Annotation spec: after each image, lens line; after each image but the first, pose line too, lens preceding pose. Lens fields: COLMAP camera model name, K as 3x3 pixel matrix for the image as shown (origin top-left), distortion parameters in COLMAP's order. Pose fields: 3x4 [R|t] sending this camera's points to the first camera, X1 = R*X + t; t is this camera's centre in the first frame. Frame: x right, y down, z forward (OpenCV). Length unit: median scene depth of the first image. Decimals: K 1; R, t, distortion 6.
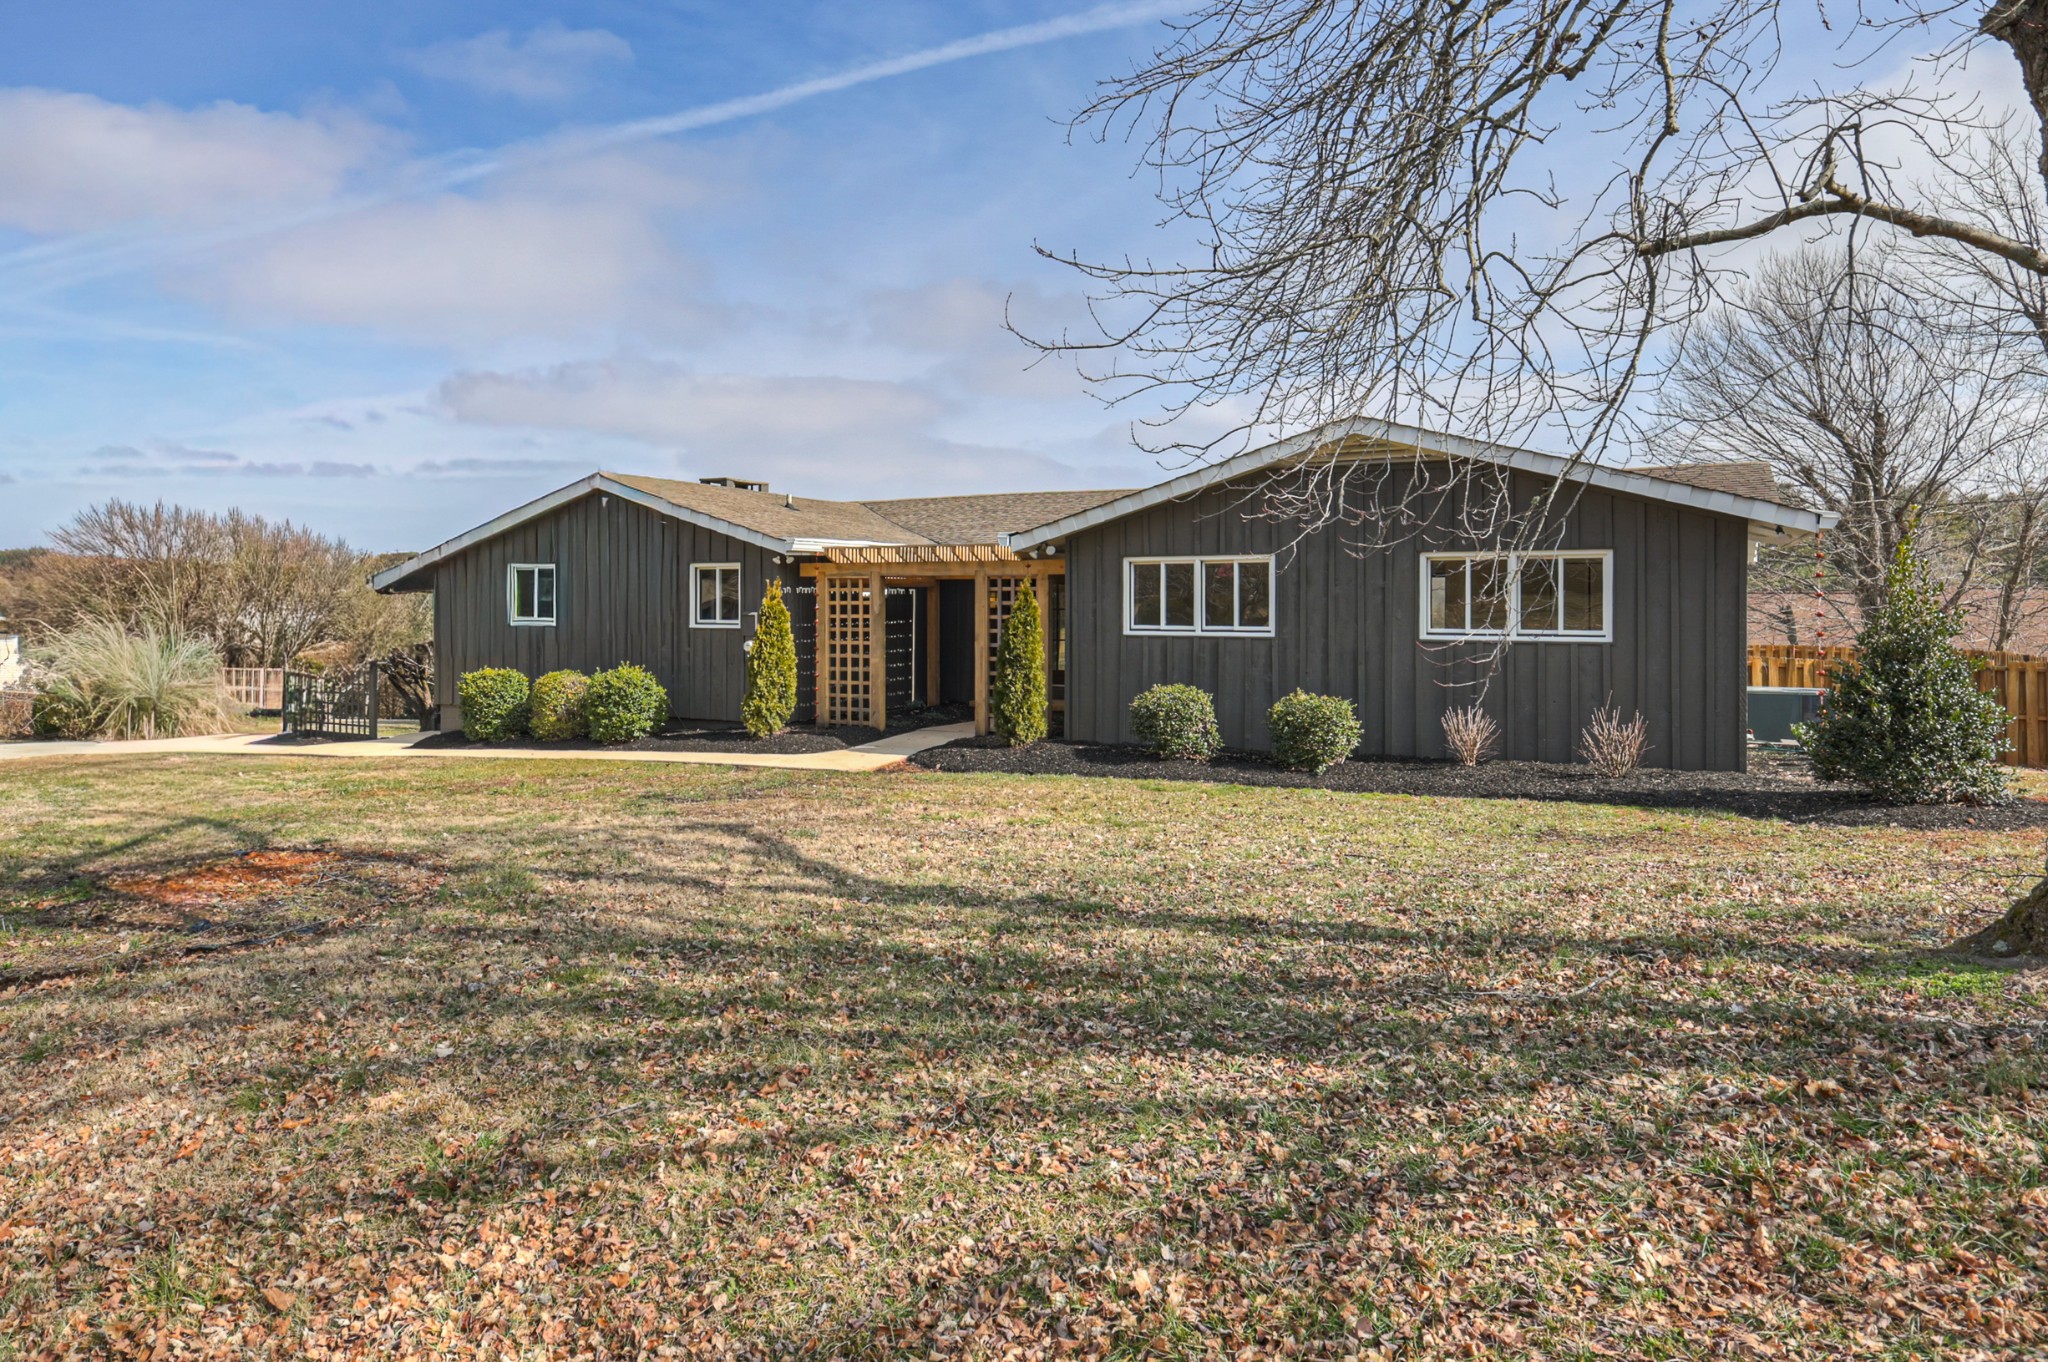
lens RADIAL K [[907.0, 0, 1031.5], [0, 907.0, 671.3], [0, 0, 1]] dist [0.000614, -0.000325]
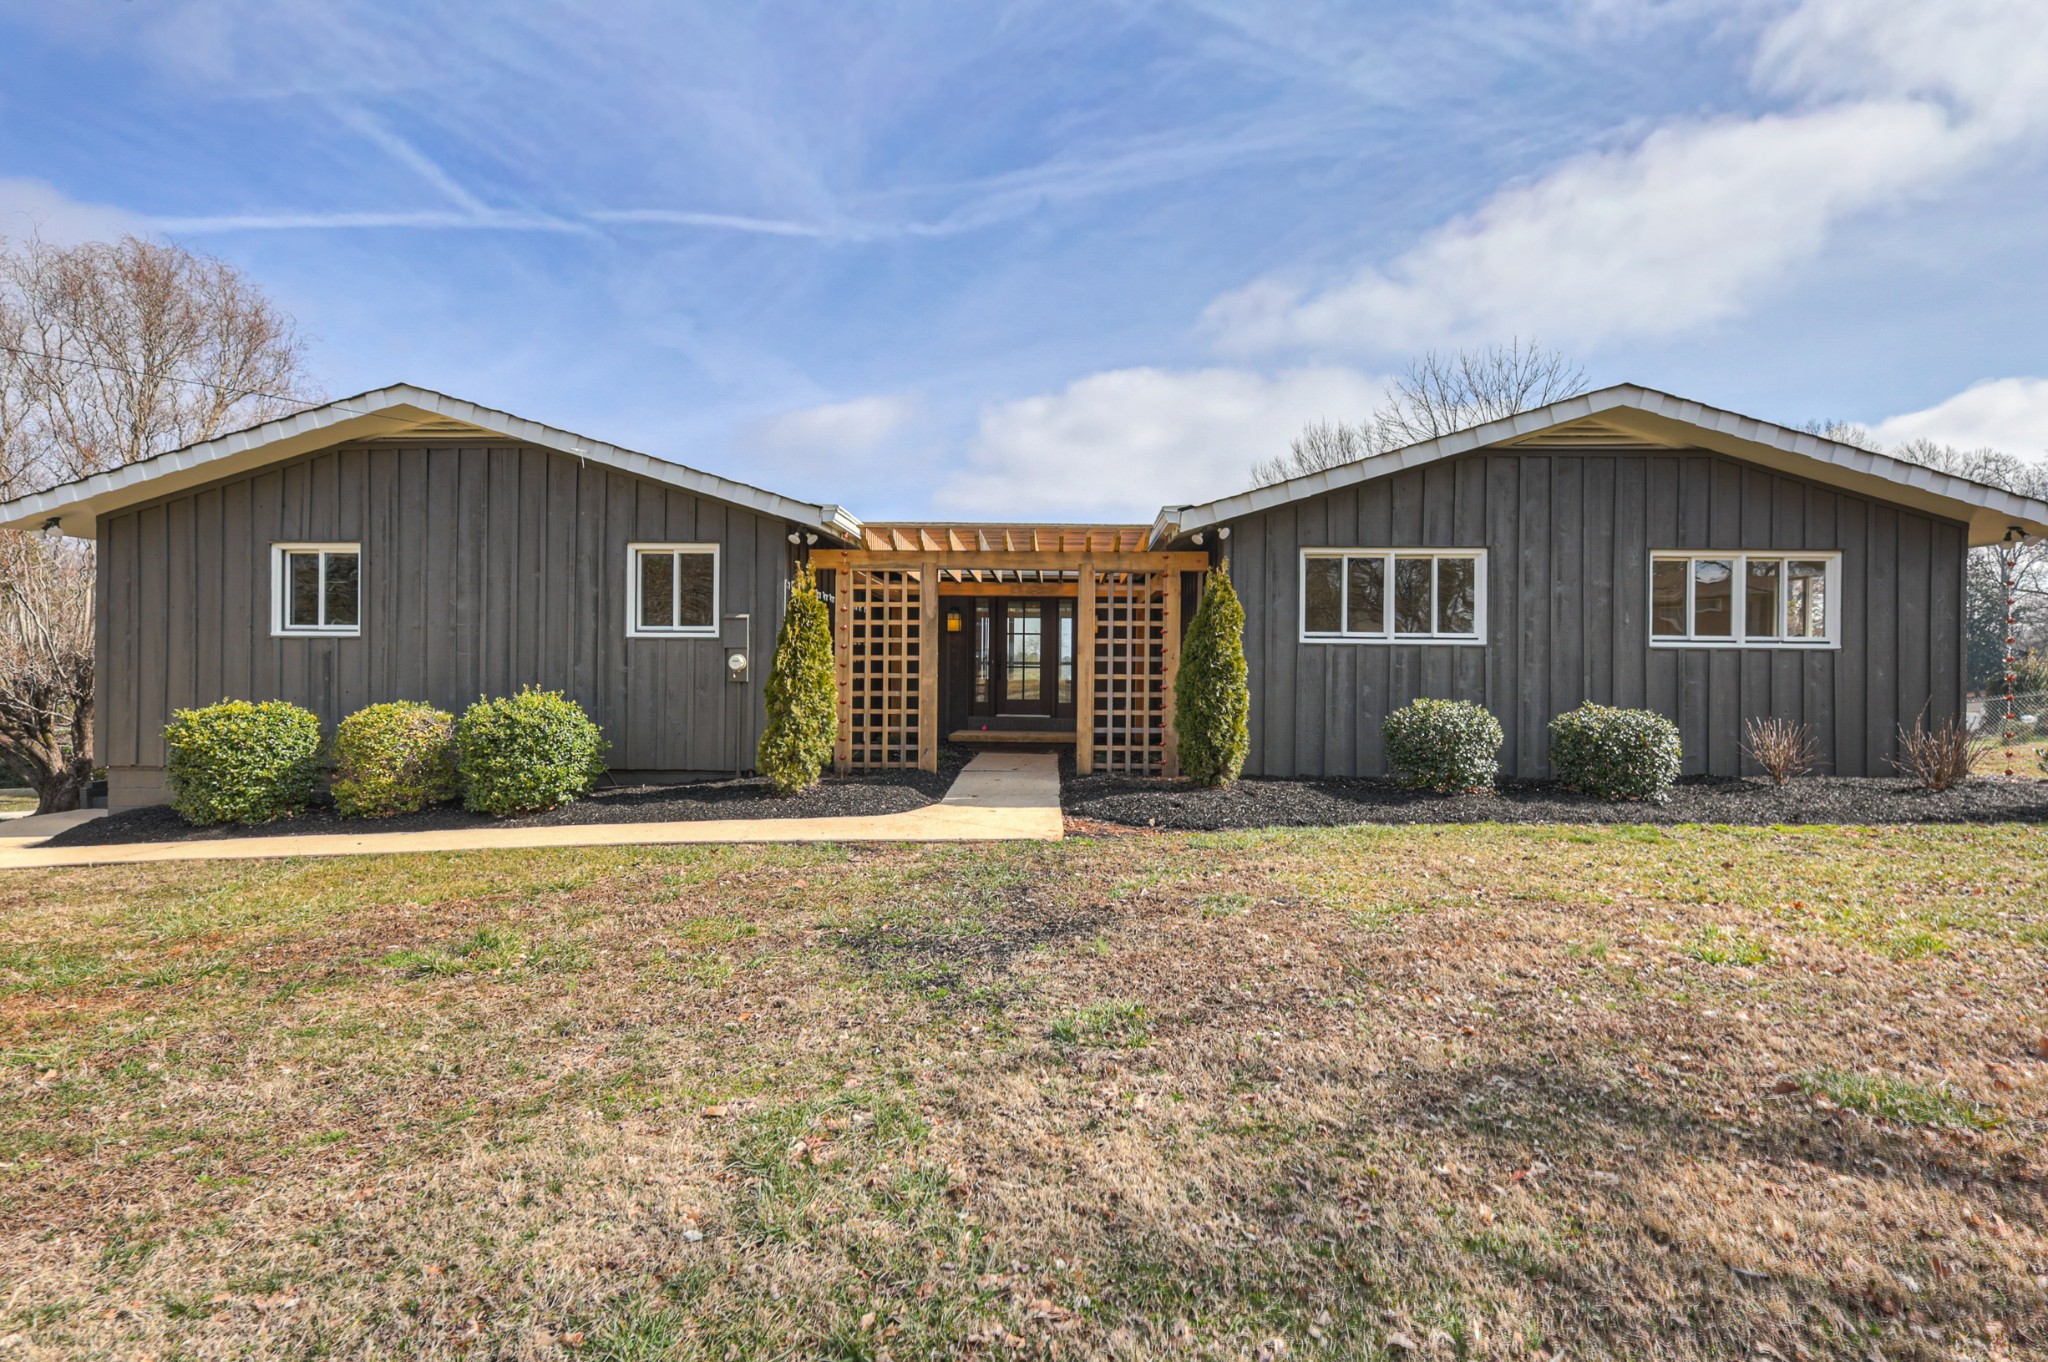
lens RADIAL K [[731.7, 0, 1024.0], [0, 731.7, 681.0], [0, 0, 1]] dist [0.001113, 0.000095]
pose [[0.936955, -0.002411, 0.349442, -0.307095], [0.018571, 0.998907, -0.042902, 0.015330], [-0.348957, 0.046686, 0.935975, 0.399480]]
